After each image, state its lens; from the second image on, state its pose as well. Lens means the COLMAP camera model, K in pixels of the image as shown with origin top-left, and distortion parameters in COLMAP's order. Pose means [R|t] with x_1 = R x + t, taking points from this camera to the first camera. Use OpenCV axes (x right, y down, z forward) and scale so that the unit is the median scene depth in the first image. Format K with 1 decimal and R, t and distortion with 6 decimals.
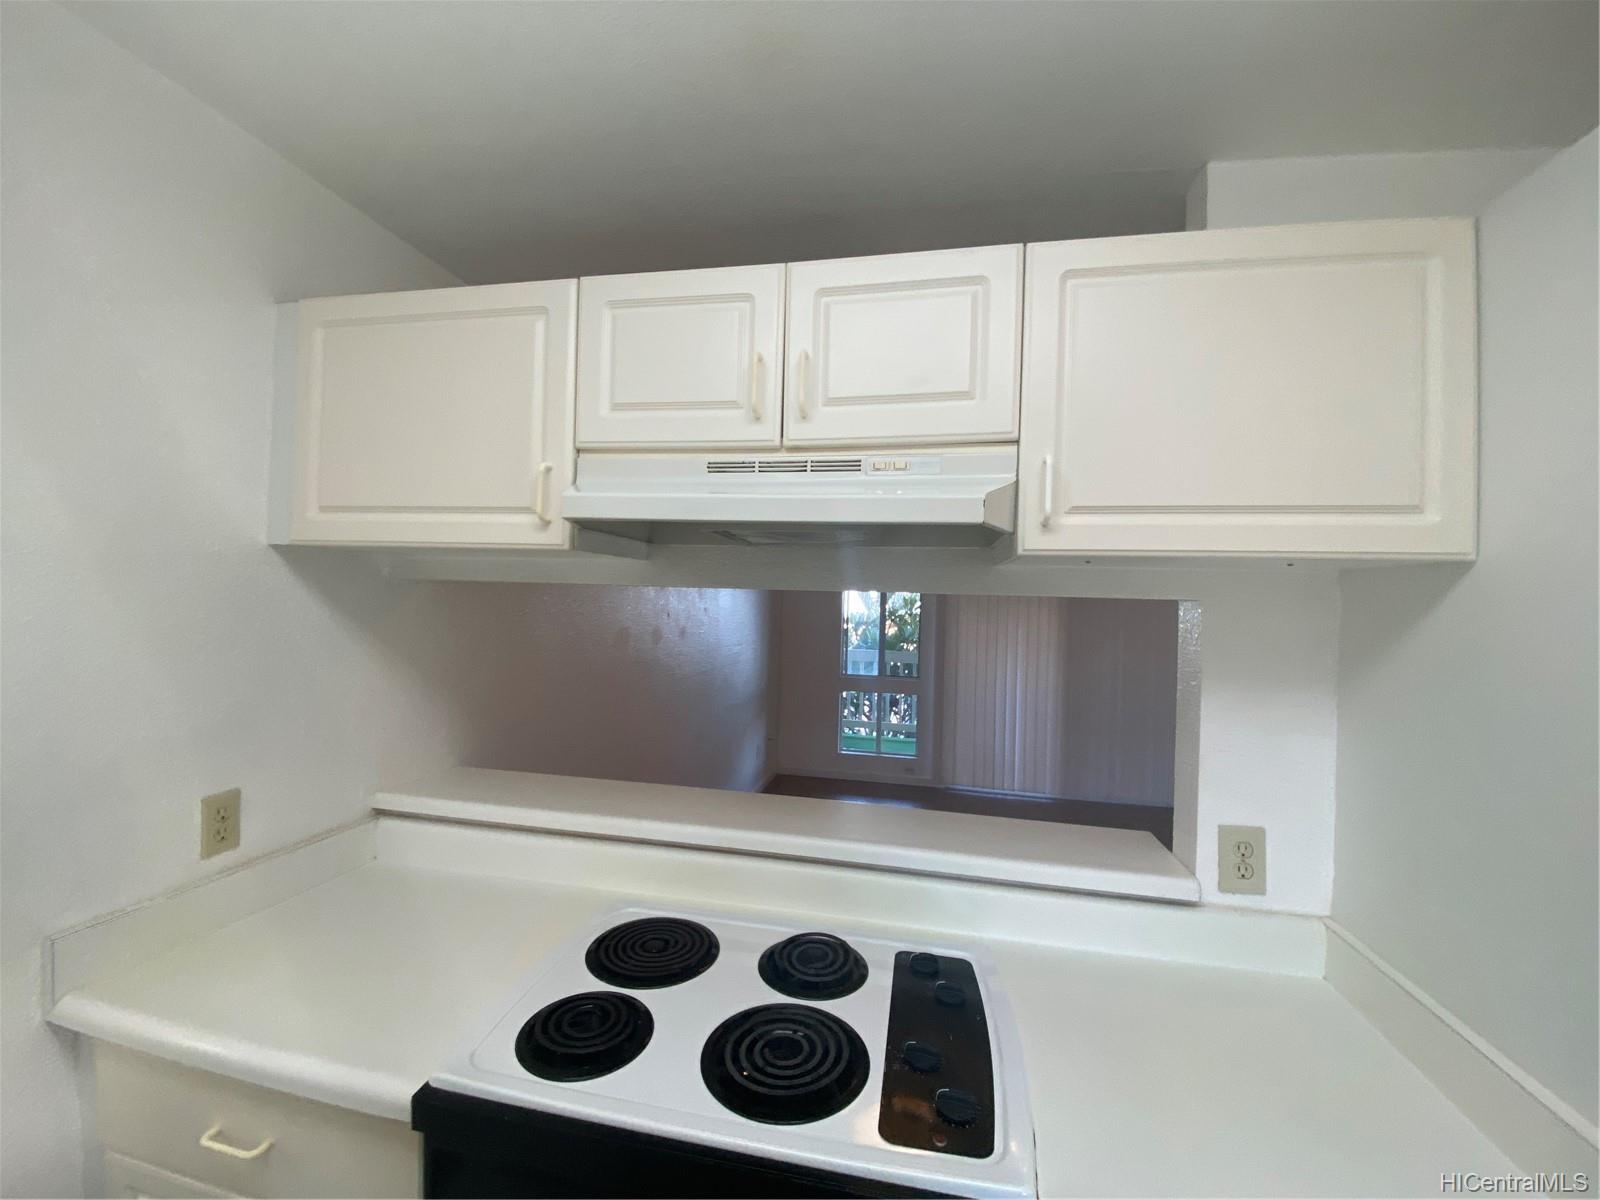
lens RADIAL K [[643.5, 0, 805.2], [0, 643.5, 598.5], [0, 0, 1]] dist [0.031025, -0.021932]
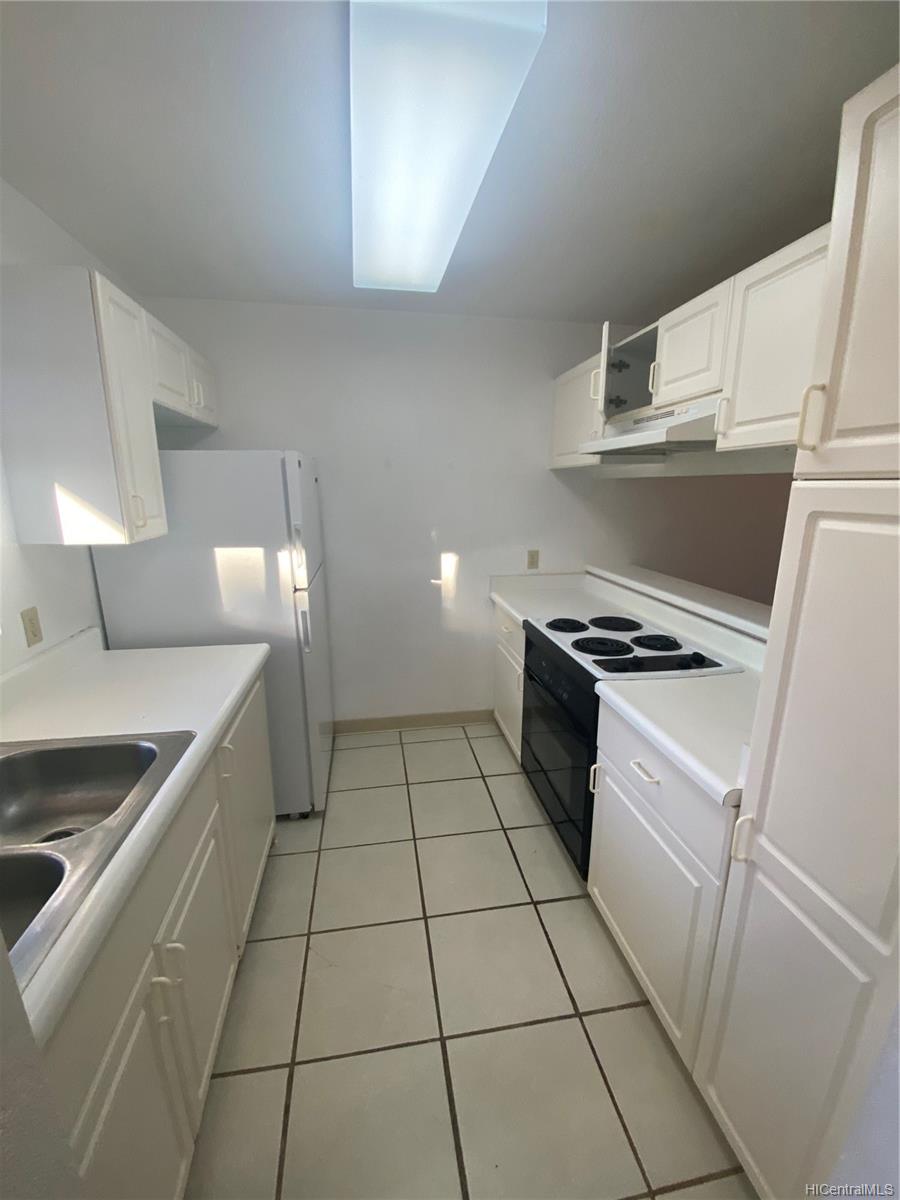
lens RADIAL K [[489.9, 0, 449.9], [0, 489.9, 605.8], [0, 0, 1]] dist [0.033244, -0.026504]
pose [[0.360755, 0.190520, -0.912994, 1.424525], [0.019777, 0.977131, 0.211718, 0.052717], [0.932451, -0.094435, 0.348736, -0.304510]]
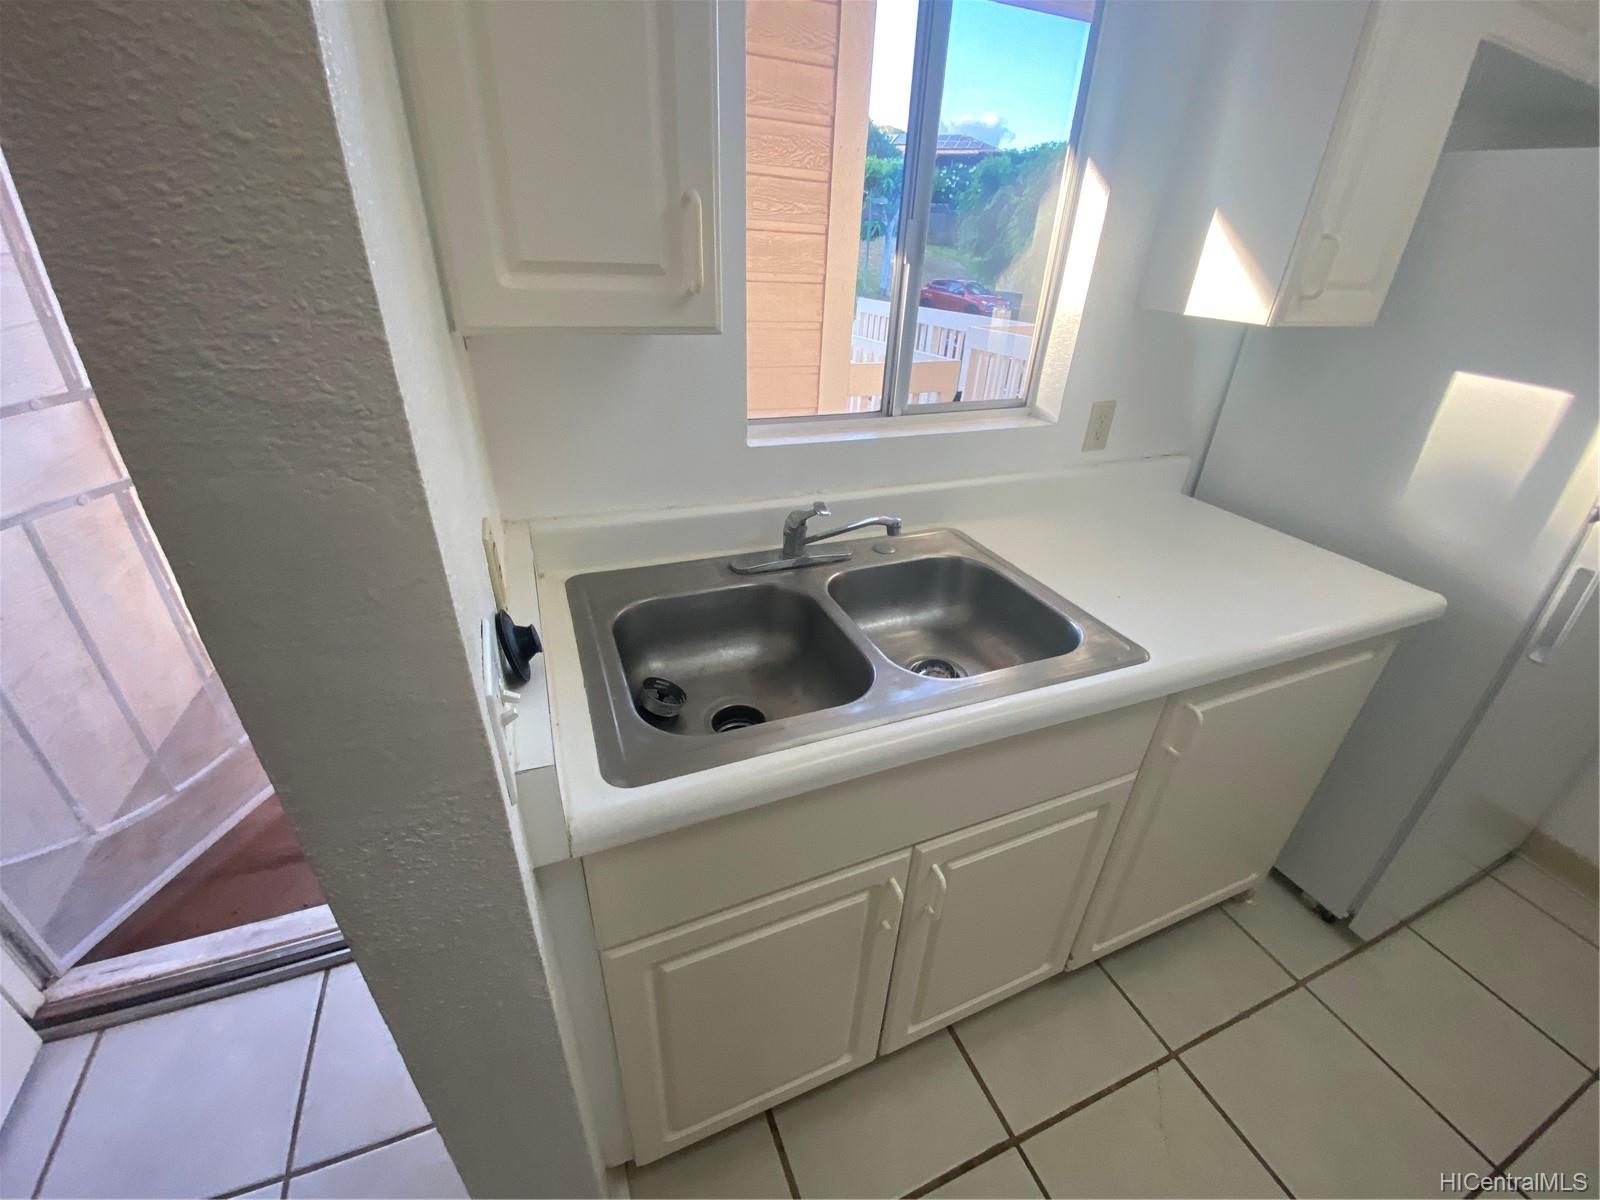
lens RADIAL K [[653.2, 0, 806.7], [0, 653.2, 600.7], [0, 0, 1]] dist [0.033244, -0.026504]
pose [[-0.821524, 0.209412, -0.530325, 1.071620], [-0.064773, 0.889813, 0.451704, 0.120699], [0.566482, 0.405437, -0.717439, -0.119940]]
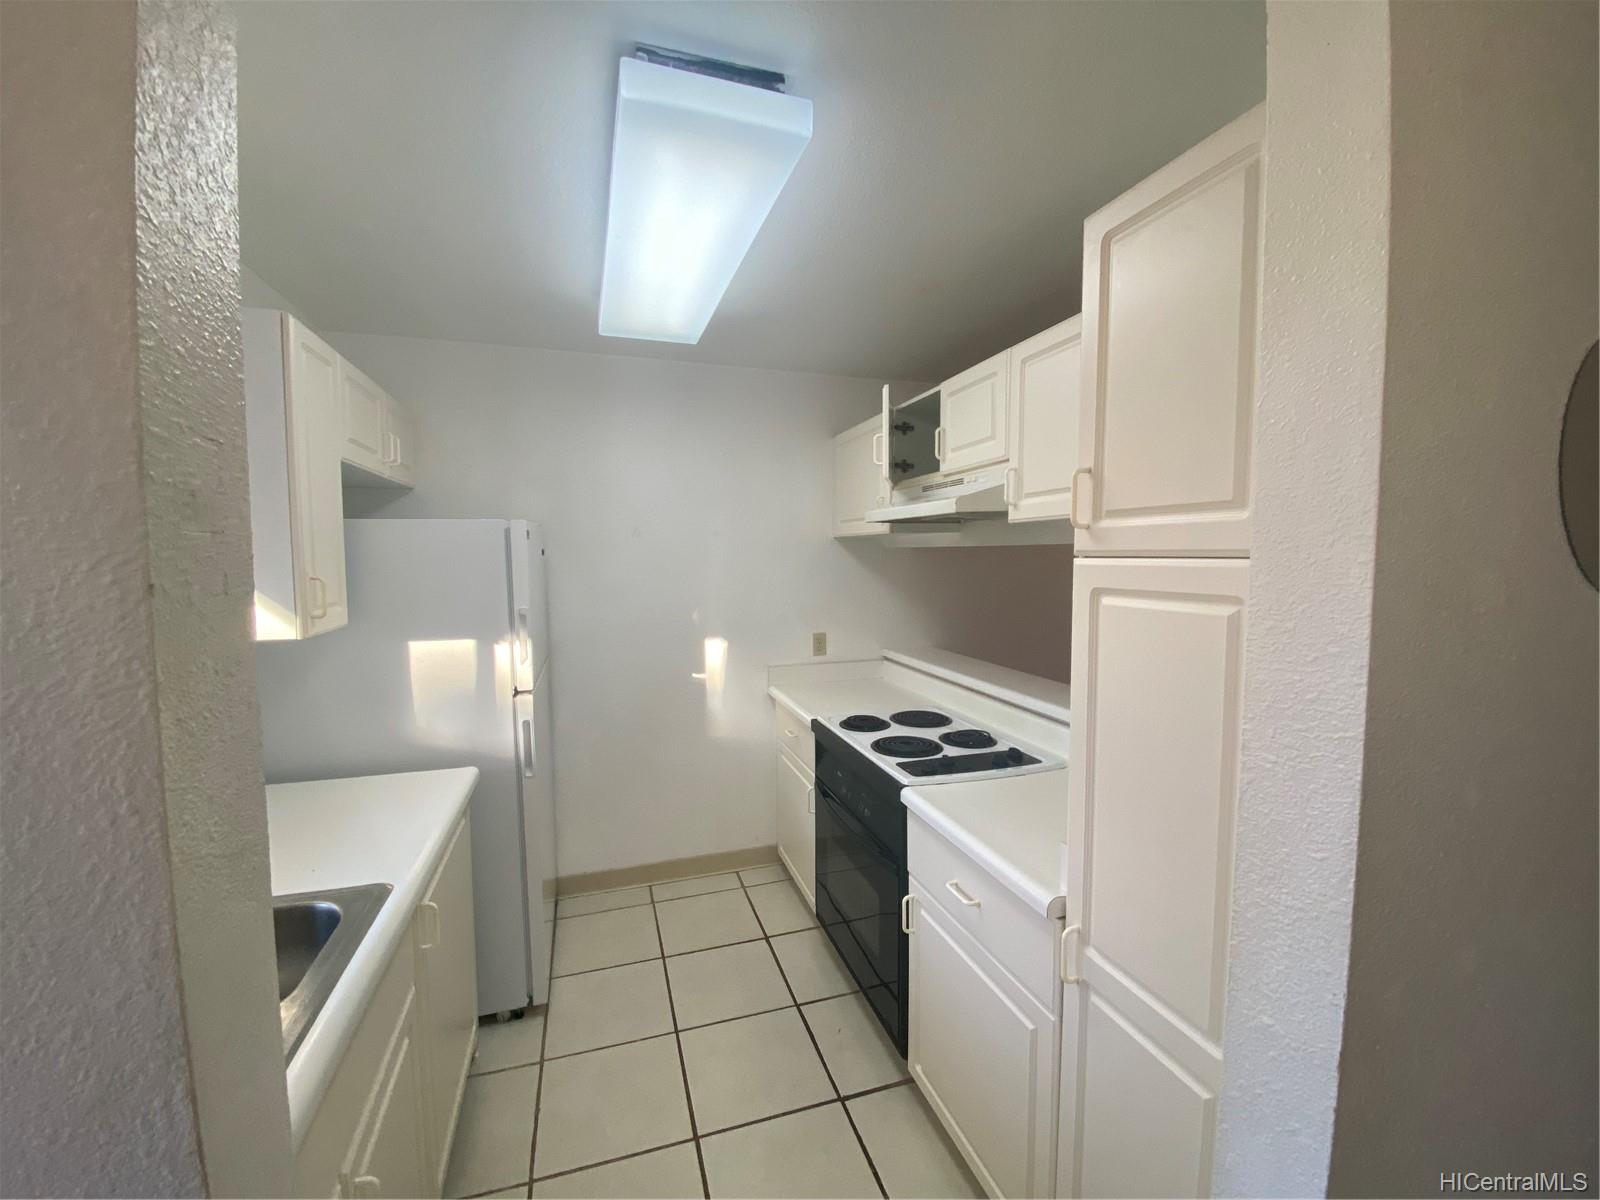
lens RADIAL K [[653.2, 0, 806.7], [0, 653.2, 600.7], [0, 0, 1]] dist [0.033244, -0.026504]
pose [[0.498389, 0.030150, -0.866429, 1.574512], [0.030374, 0.998174, 0.052207, 0.034246], [0.866421, -0.052336, 0.496564, -0.401870]]
